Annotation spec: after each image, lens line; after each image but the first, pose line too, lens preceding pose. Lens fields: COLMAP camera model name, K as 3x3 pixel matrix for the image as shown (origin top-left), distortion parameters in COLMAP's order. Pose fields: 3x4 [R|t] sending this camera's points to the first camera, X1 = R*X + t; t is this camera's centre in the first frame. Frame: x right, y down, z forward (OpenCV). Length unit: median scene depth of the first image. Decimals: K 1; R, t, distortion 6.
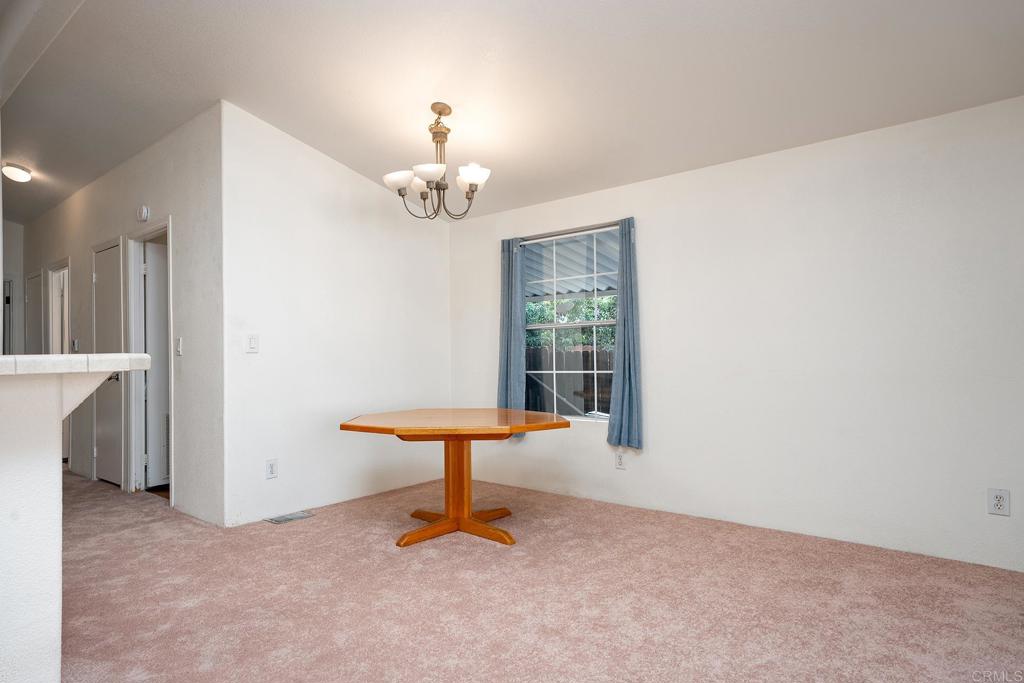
lens RADIAL K [[563.1, 0, 512.0], [0, 563.1, 341.5], [0, 0, 1]] dist [-0.037858, 0.042671]
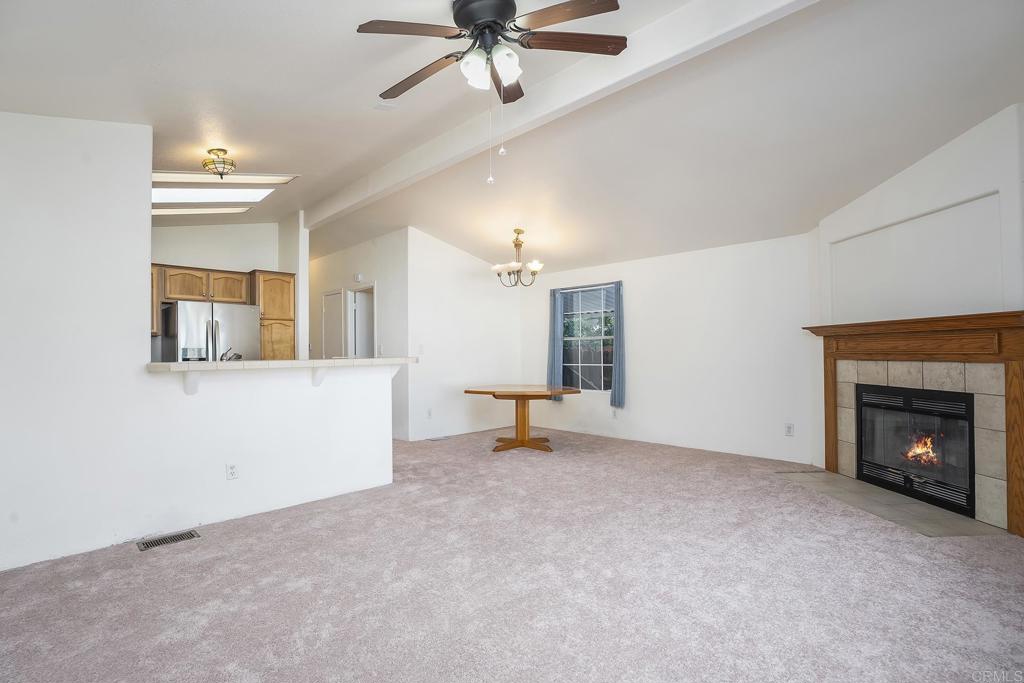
lens RADIAL K [[475.1, 0, 522.1], [0, 475.1, 352.2], [0, 0, 1]] dist [-0.014538, 0.000022]
pose [[0.996414, 0.007751, -0.084259, 0.025298], [-0.005139, 0.999501, 0.031171, -0.035242], [0.084458, -0.030626, 0.995956, -0.589574]]
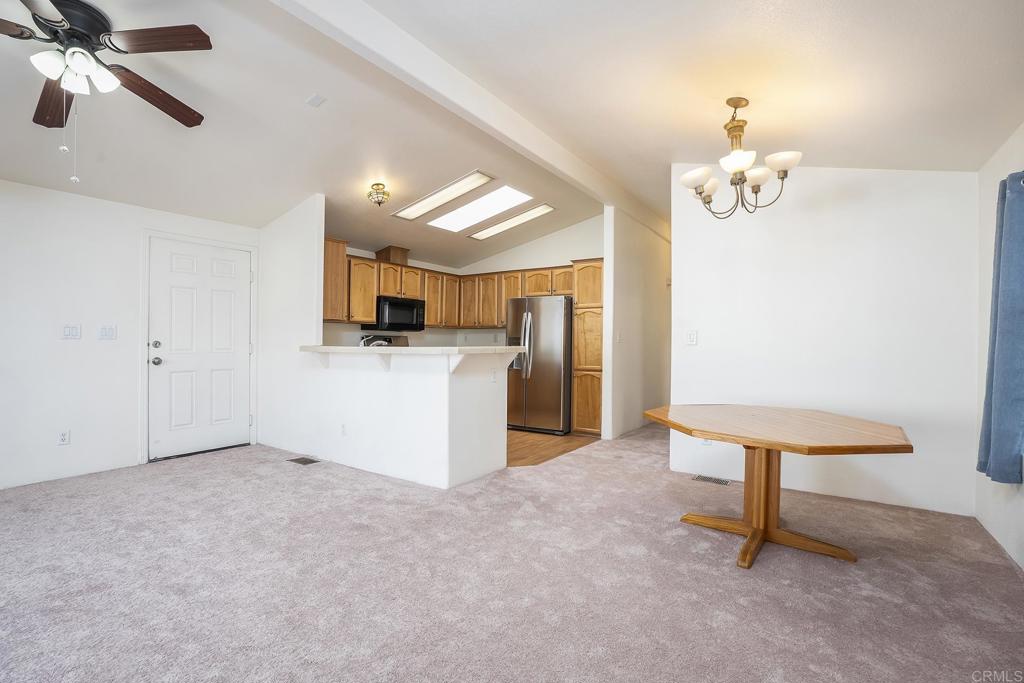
lens RADIAL K [[494.9, 0, 510.8], [0, 494.9, 343.3], [0, 0, 1]] dist [-0.017962, 0.000193]
pose [[0.070308, 0.020375, -0.997317, 0.614542], [0.018030, 0.999602, 0.021693, -0.016326], [0.997362, -0.019507, 0.069913, 0.465738]]
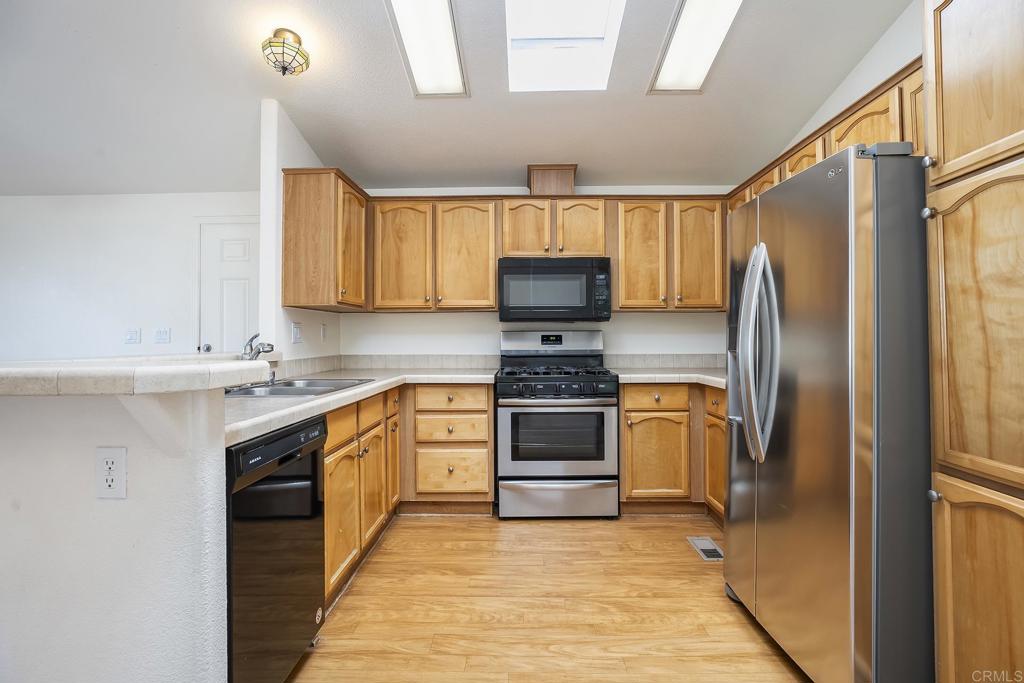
lens RADIAL K [[488.2, 0, 512.0], [0, 488.2, 330.7], [0, 0, 1]] dist [-0.045332, 0.000905]
pose [[-0.794660, 0.012796, -0.606920, -0.478511], [0.037130, 0.998930, -0.027555, 0.009404], [0.605918, -0.044432, -0.794285, 0.848725]]
